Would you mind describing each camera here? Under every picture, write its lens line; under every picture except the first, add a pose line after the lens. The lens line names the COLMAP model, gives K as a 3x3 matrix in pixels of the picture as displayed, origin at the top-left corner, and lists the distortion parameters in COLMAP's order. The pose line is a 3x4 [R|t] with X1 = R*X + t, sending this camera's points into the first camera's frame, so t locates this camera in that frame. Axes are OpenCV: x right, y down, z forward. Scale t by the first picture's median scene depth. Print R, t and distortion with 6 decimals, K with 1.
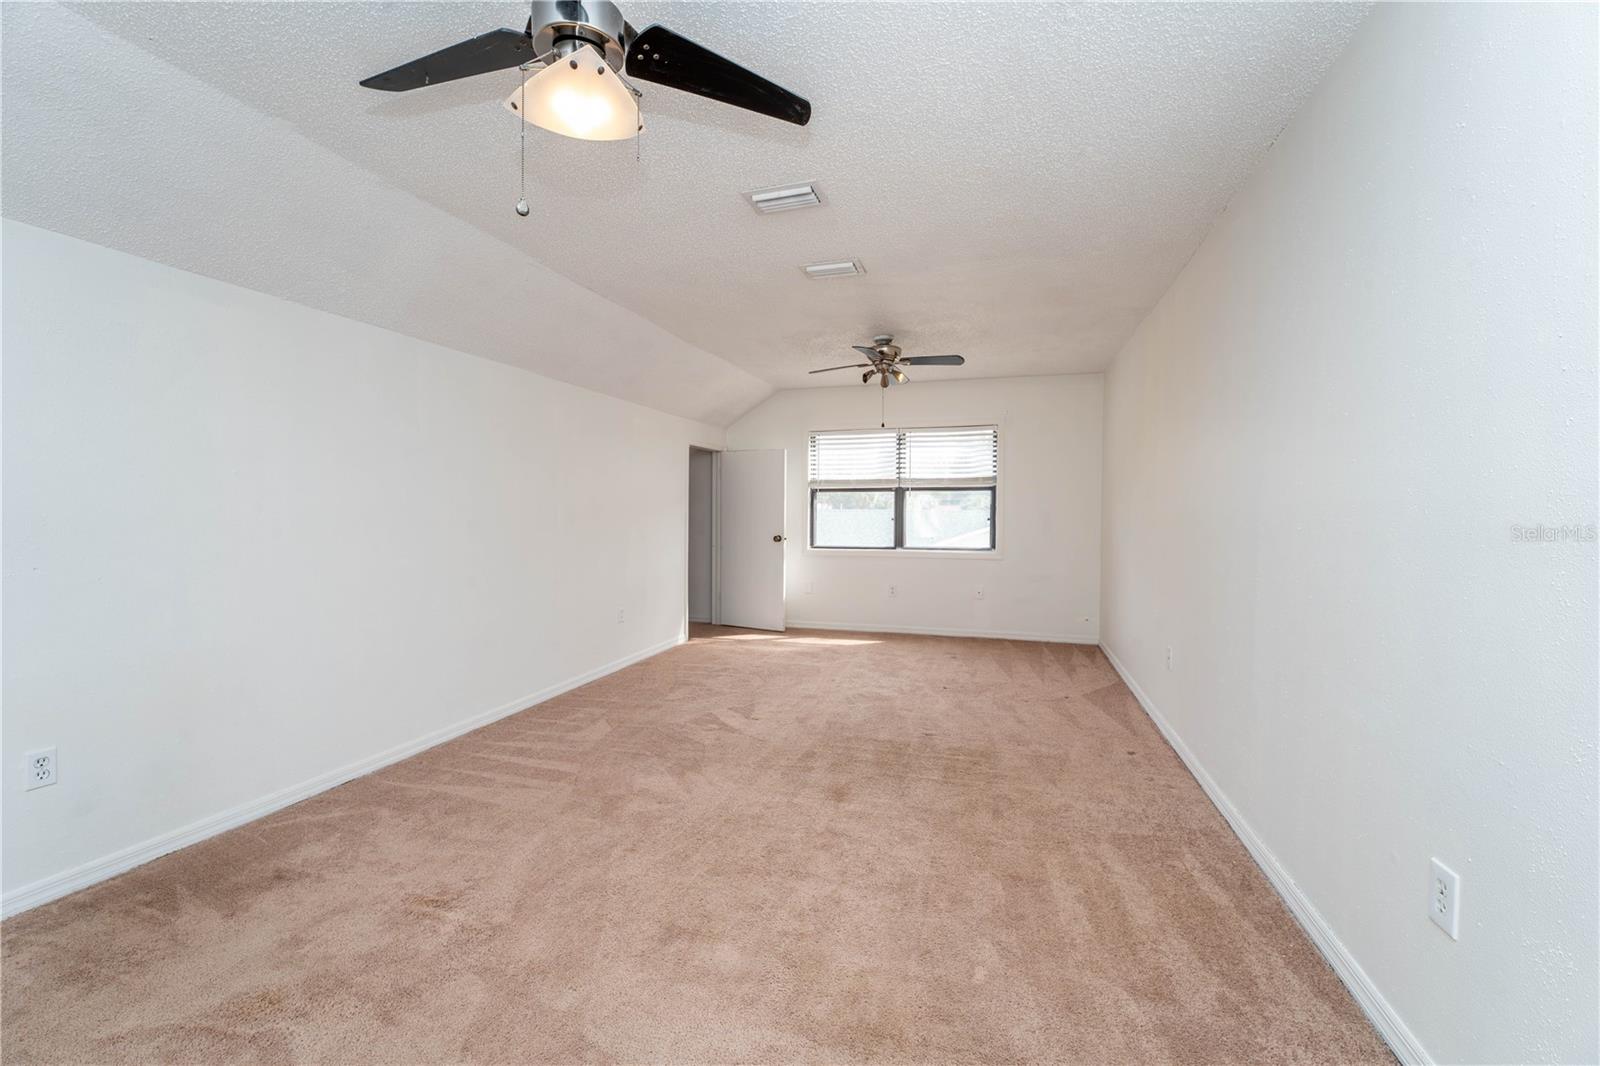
lens RADIAL K [[628.4, 0, 800.0], [0, 628.4, 533.0], [0, 0, 1]] dist [-0.012507, -0.000020]
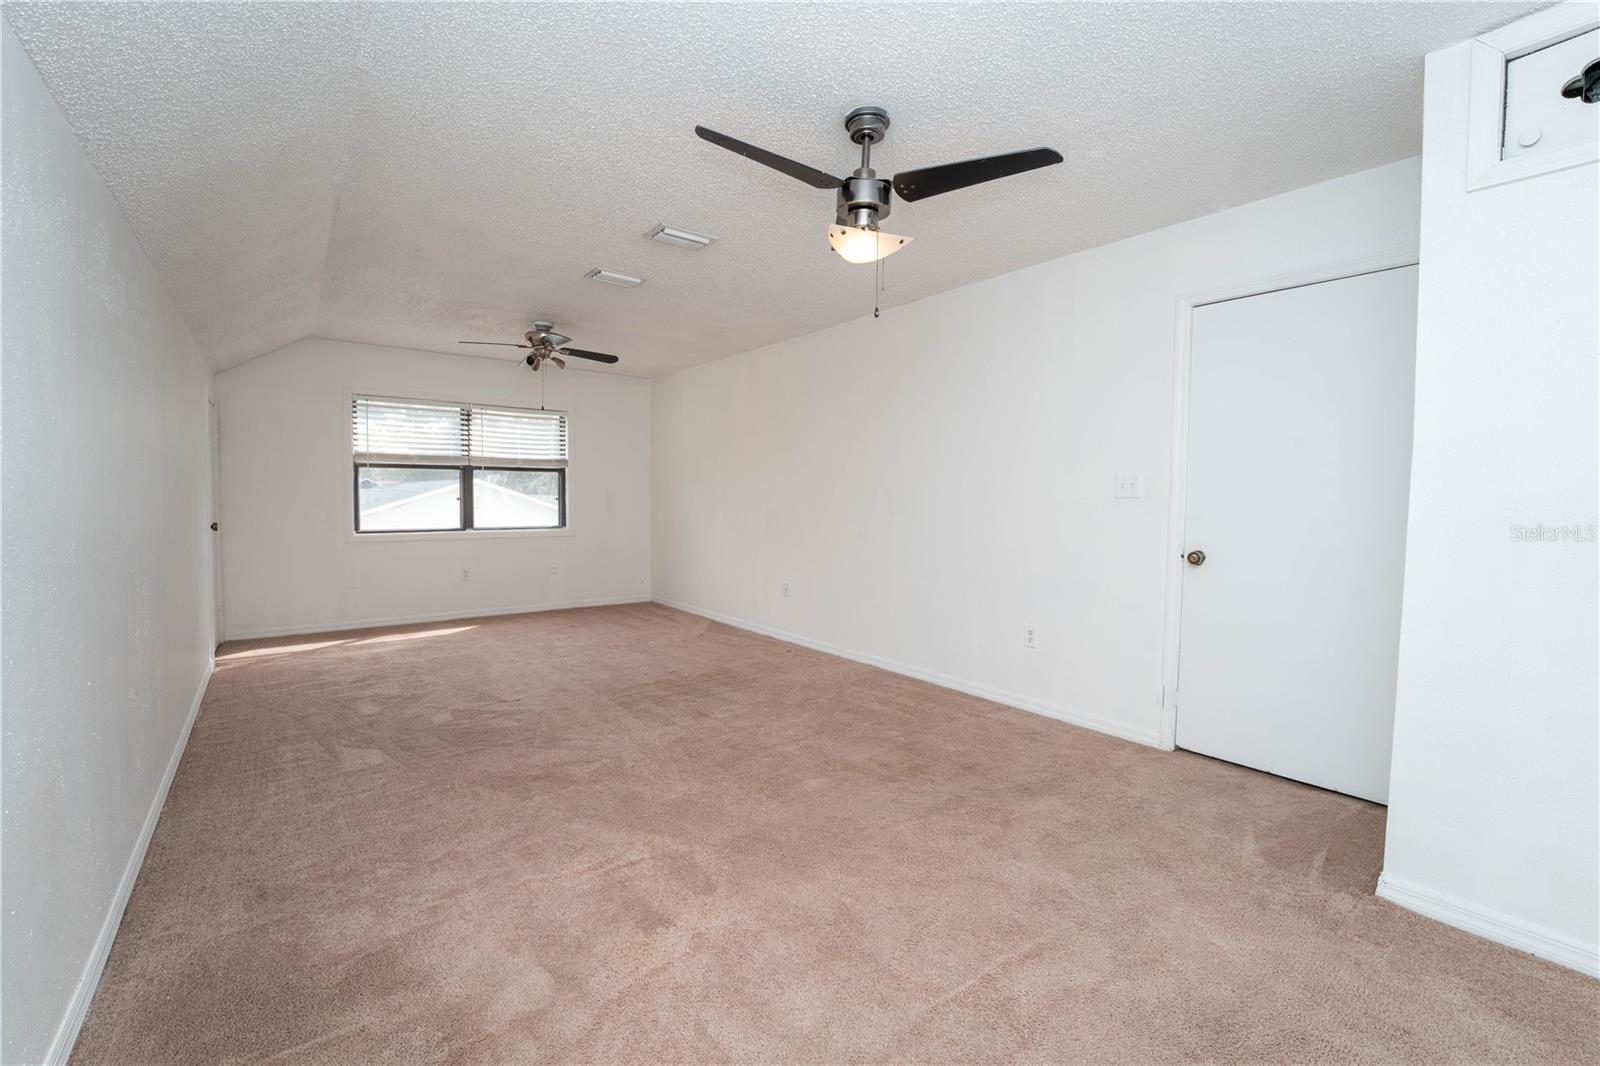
lens RADIAL K [[628.4, 0, 800.0], [0, 628.4, 533.0], [0, 0, 1]] dist [-0.012507, -0.000020]
pose [[0.599643, -0.043914, 0.799062, -0.458706], [0.017768, 0.998978, 0.041567, -0.001496], [-0.800070, -0.010728, 0.599811, 0.036577]]
